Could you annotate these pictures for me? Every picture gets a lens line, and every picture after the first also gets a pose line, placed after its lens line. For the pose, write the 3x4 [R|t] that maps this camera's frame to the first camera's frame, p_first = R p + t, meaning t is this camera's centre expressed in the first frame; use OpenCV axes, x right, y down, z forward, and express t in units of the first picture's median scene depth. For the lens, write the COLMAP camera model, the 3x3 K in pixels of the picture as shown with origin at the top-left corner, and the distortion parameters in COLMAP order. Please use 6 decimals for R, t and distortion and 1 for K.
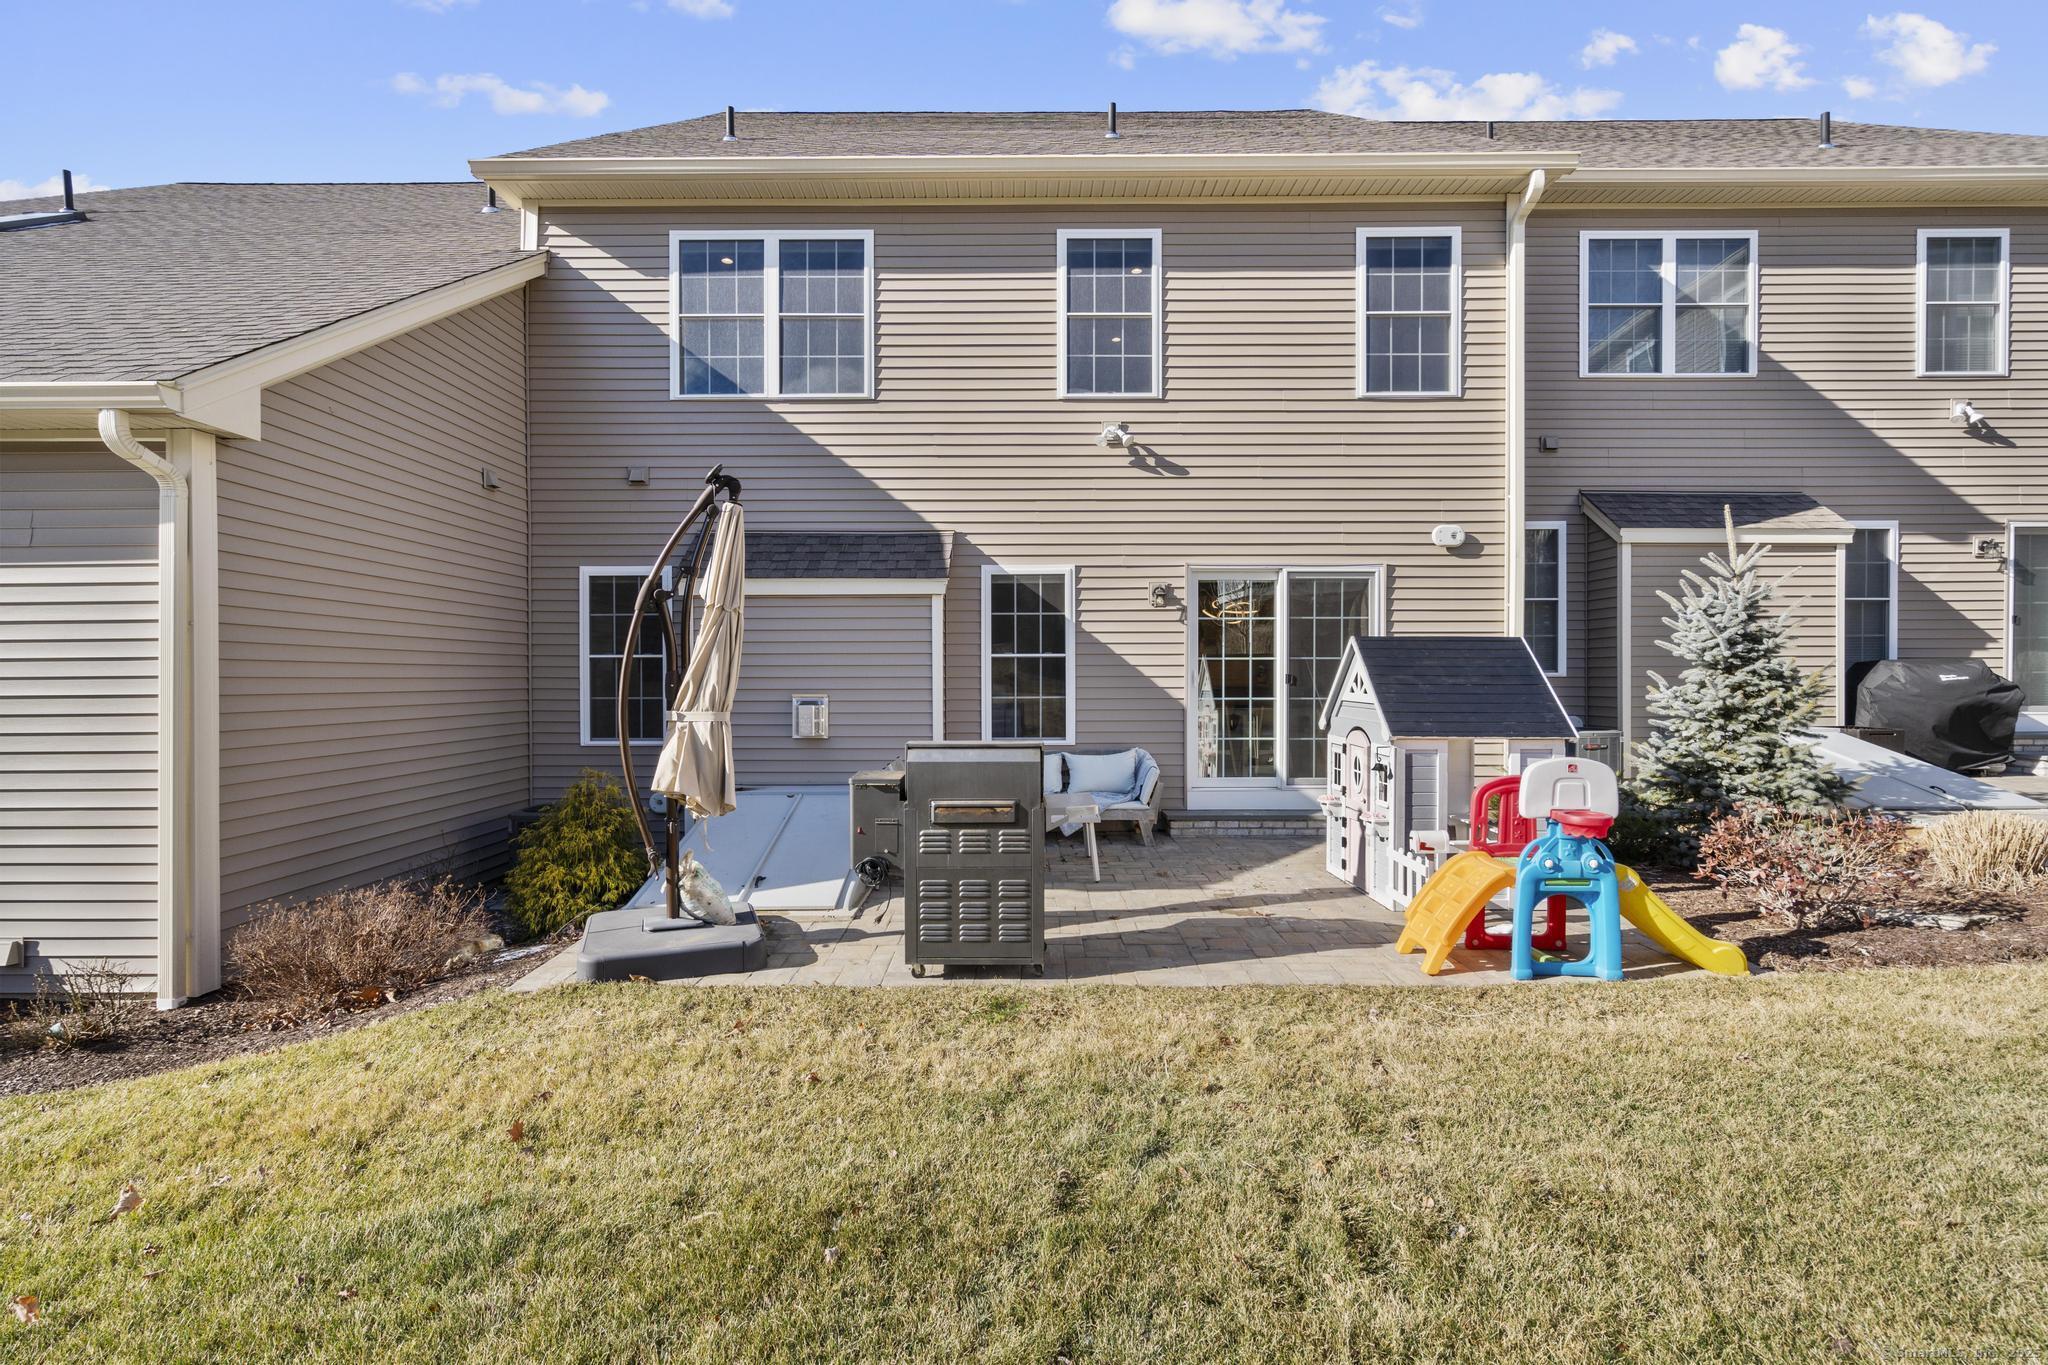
lens RADIAL K [[930.6, 0, 1010.4], [0, 930.6, 678.4], [0, 0, 1]] dist [-0.000428, 0.000136]
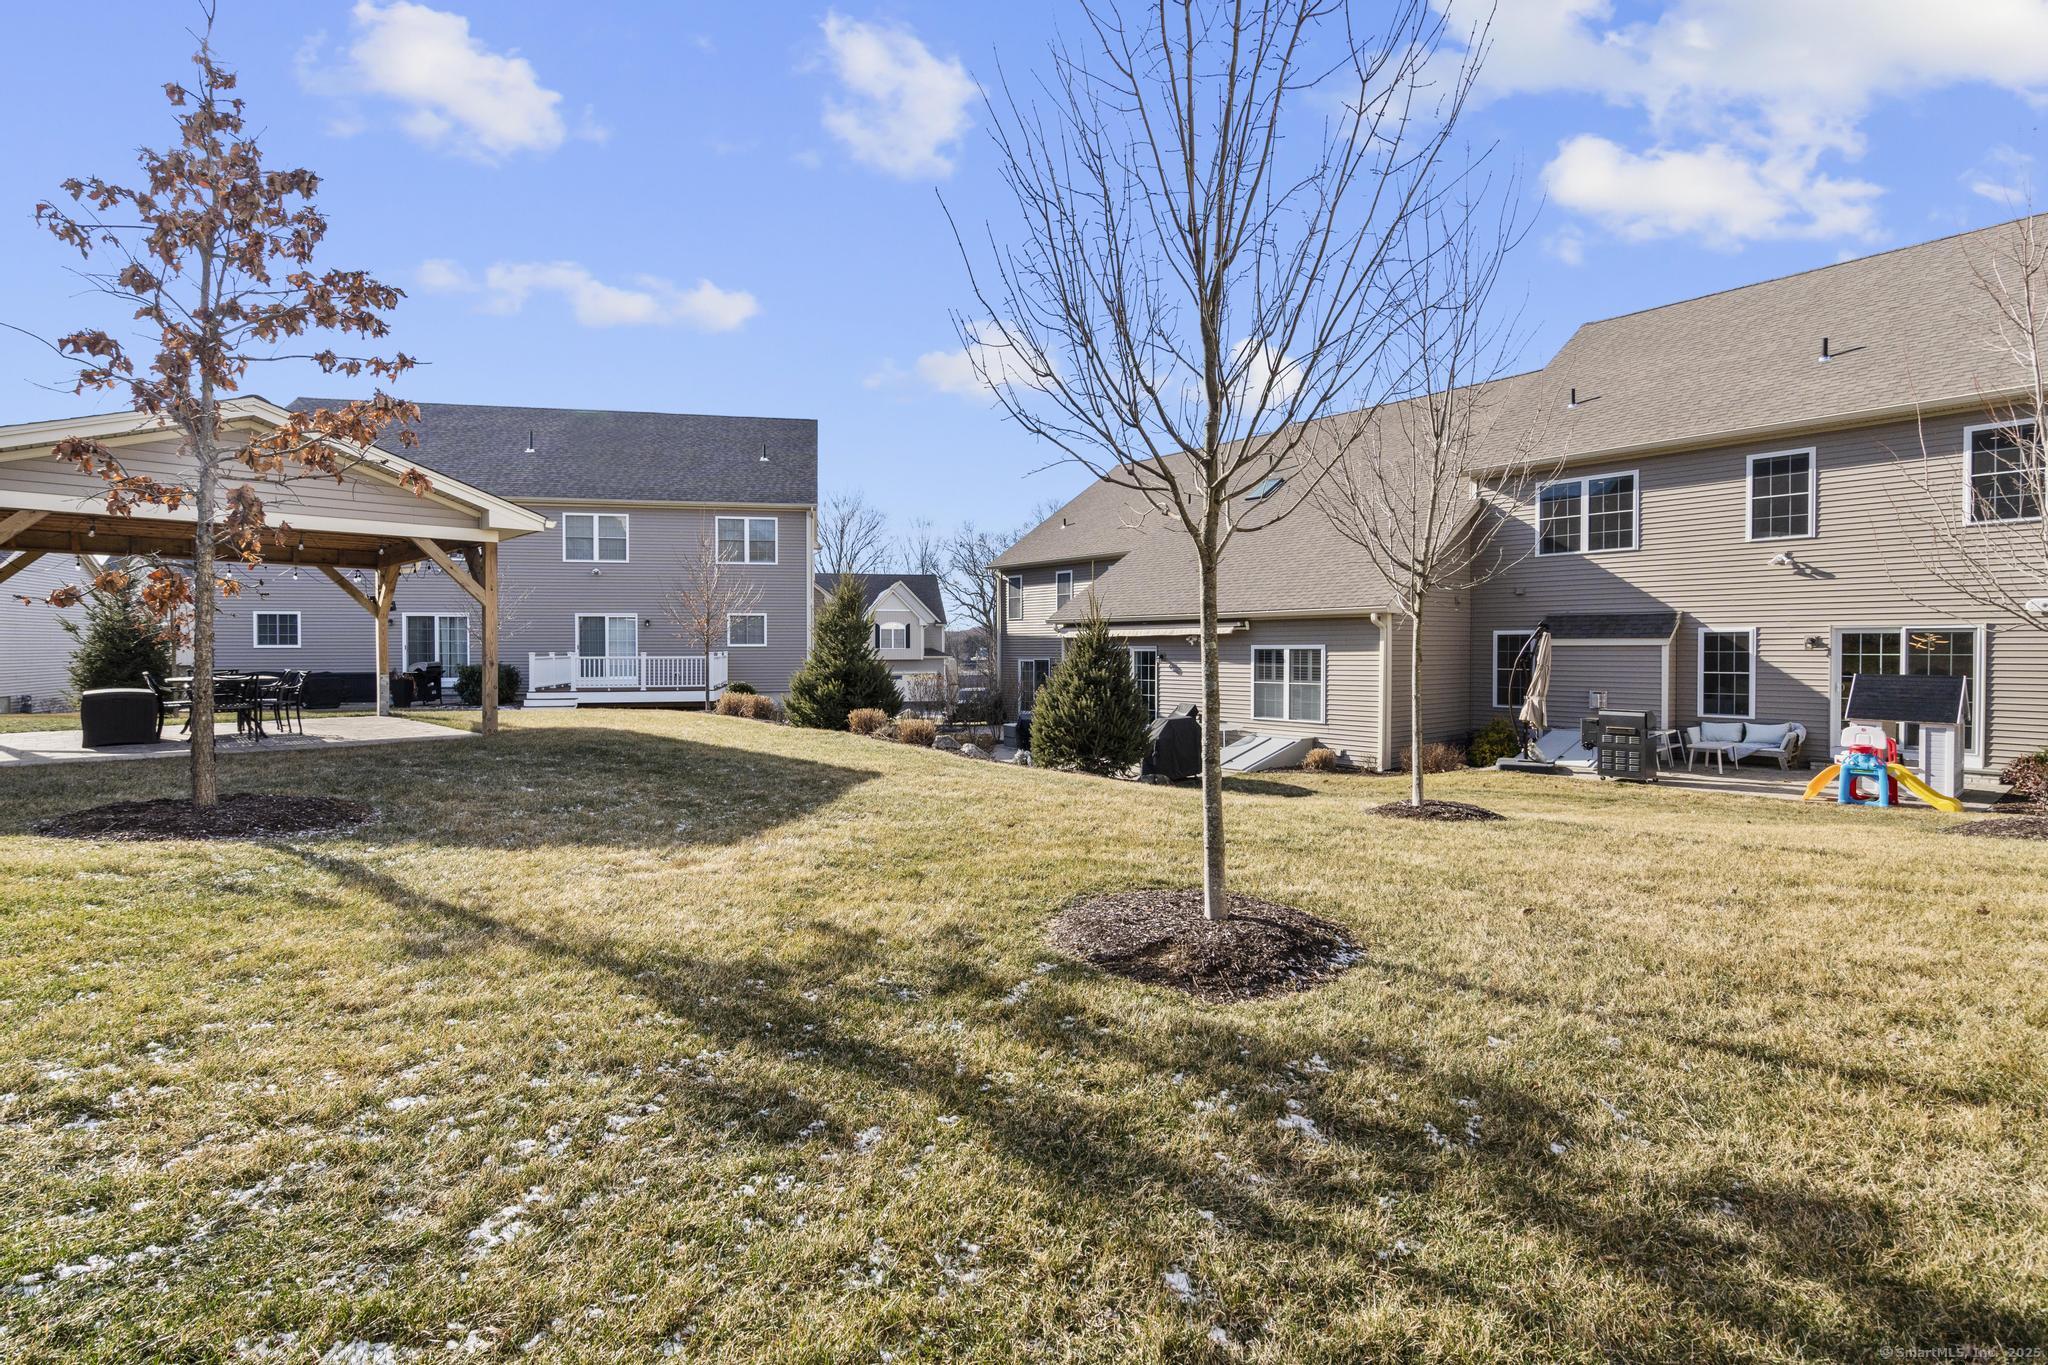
lens RADIAL K [[930.6, 0, 1010.4], [0, 930.6, 678.4], [0, 0, 1]] dist [-0.000428, 0.000136]
pose [[0.625166, 0.024560, -0.780105, 0.622284], [0.000217, 0.999499, 0.031641, -0.077019], [0.780492, -0.019950, 0.624848, -1.451052]]
